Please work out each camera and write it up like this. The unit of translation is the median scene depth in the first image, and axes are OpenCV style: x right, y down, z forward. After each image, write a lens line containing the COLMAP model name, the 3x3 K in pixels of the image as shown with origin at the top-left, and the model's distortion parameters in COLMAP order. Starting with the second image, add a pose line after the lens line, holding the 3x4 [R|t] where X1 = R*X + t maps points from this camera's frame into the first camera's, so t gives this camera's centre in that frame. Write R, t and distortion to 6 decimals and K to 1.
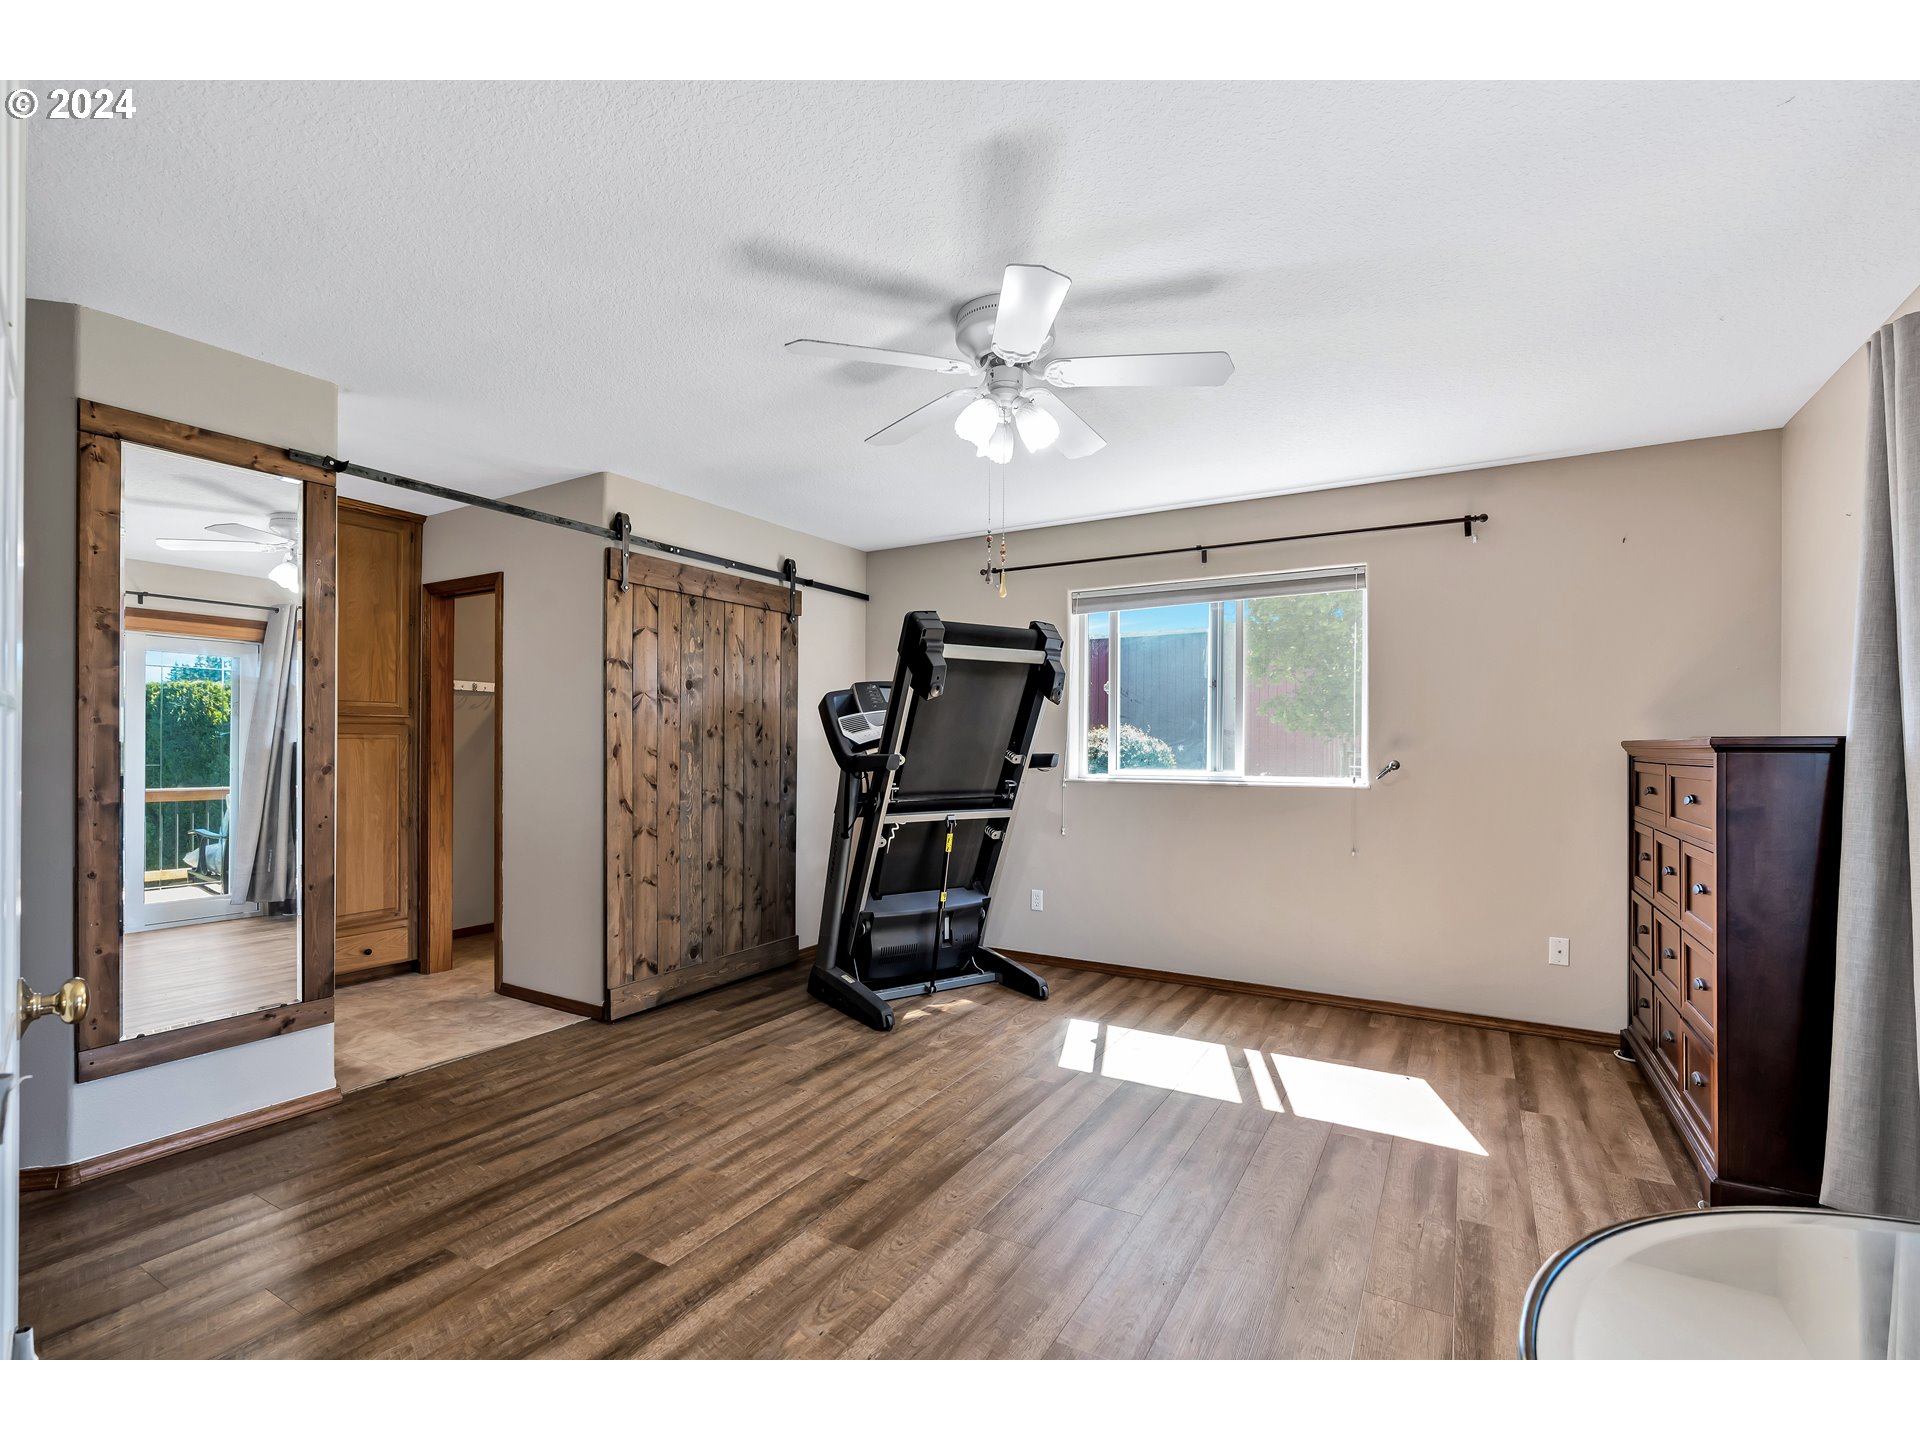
lens RADIAL K [[882.0, 0, 950.8], [0, 882.0, 739.9], [0, 0, 1]] dist [-0.004263, 0.001671]
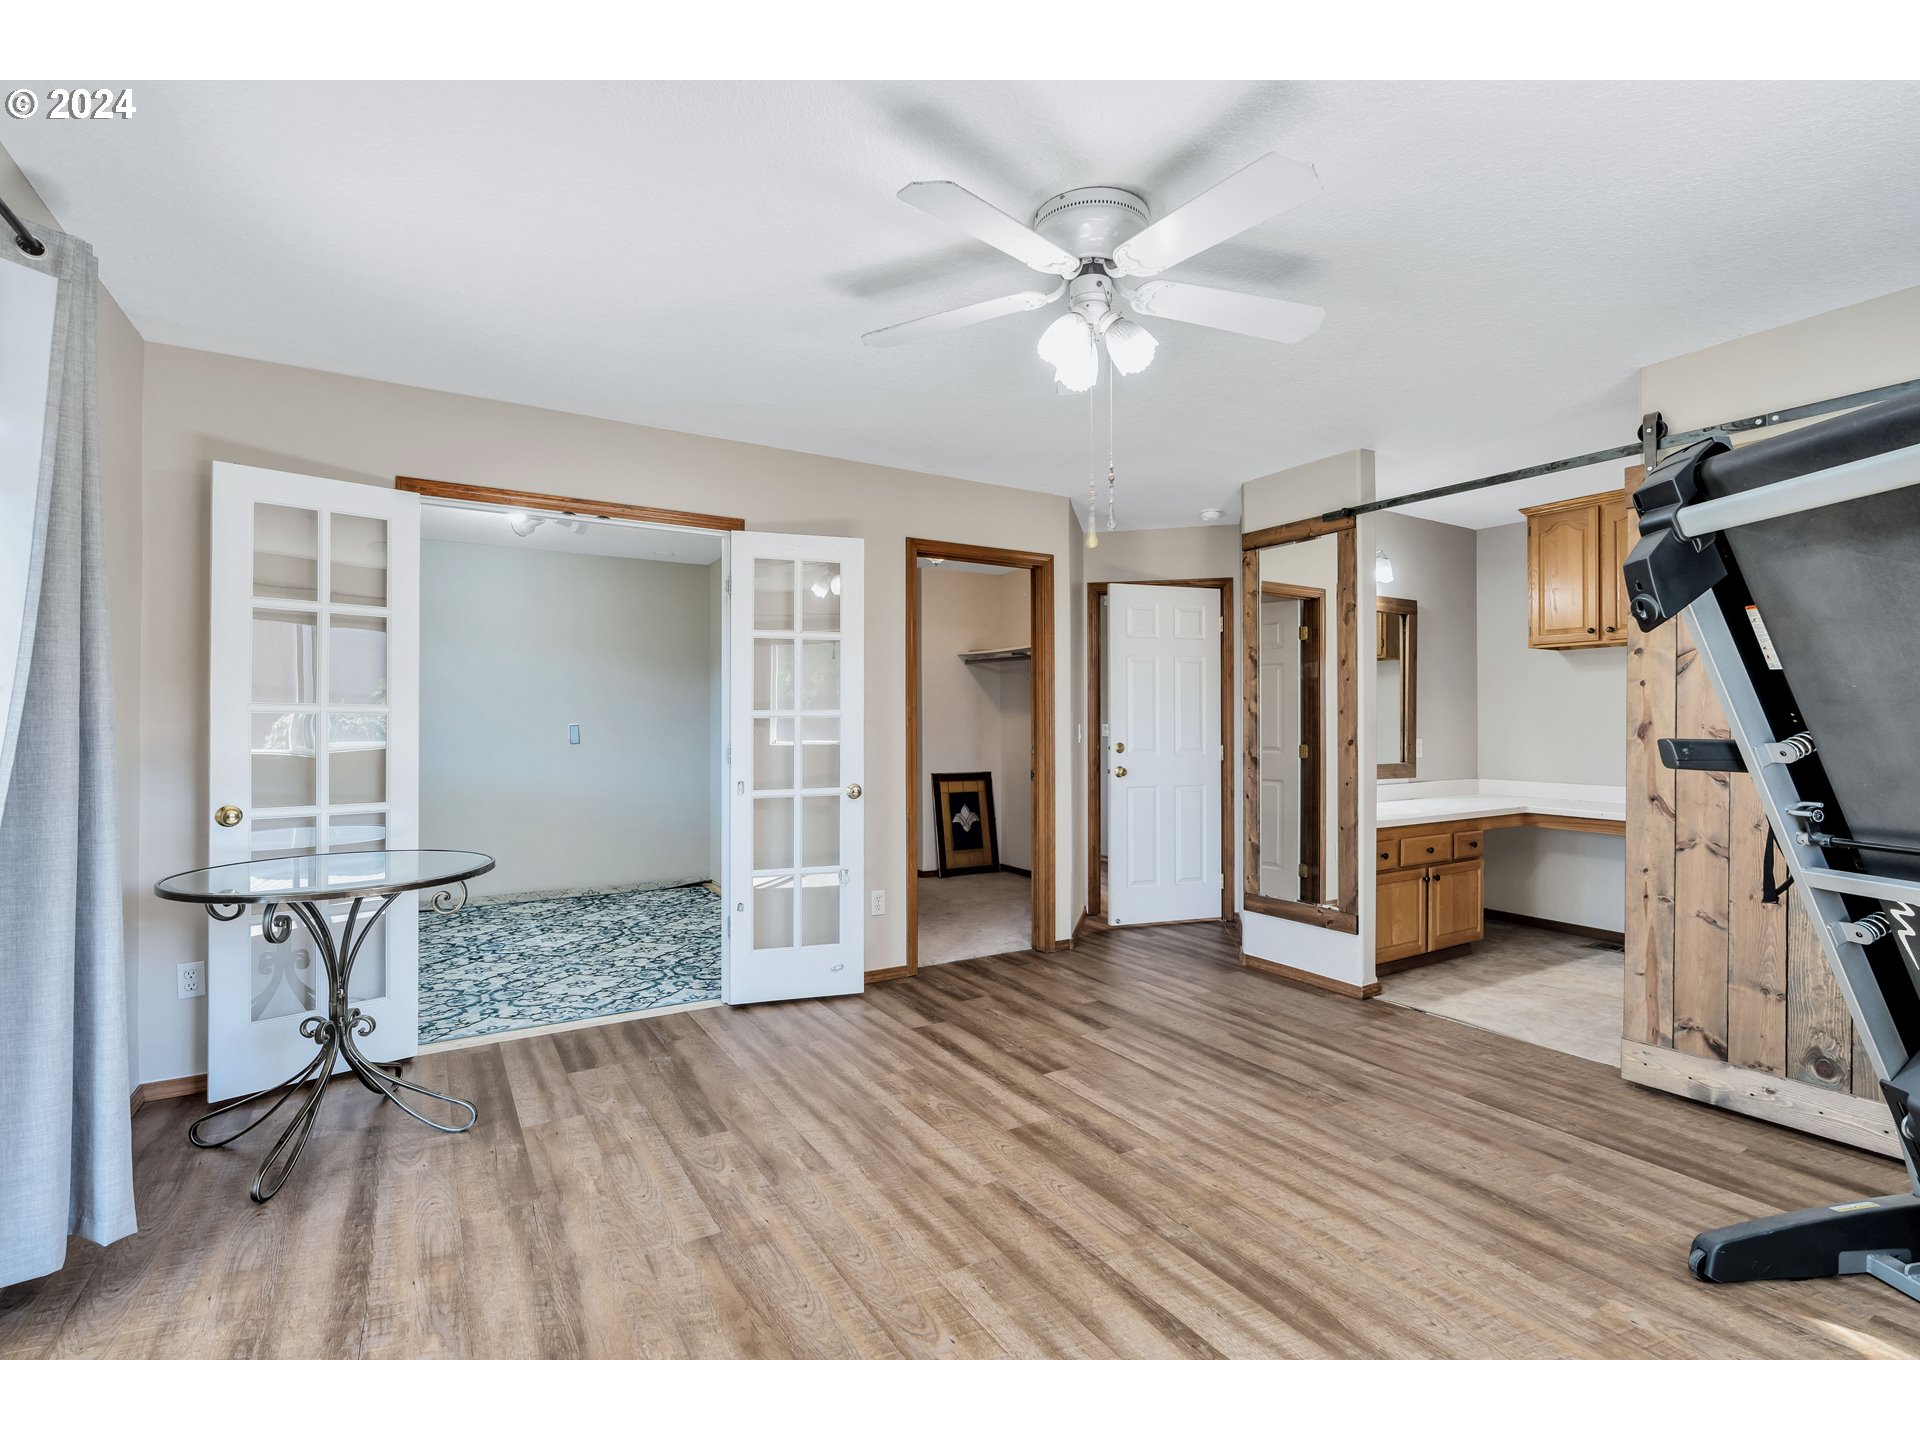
lens RADIAL K [[882.0, 0, 963.2], [0, 882.0, 719.4], [0, 0, 1]] dist [-0.004263, 0.001671]
pose [[-0.461325, -0.005063, -0.887217, 0.869324], [0.007618, 0.999924, -0.009668, 0.008513], [0.887199, -0.011219, -0.461251, 1.281458]]
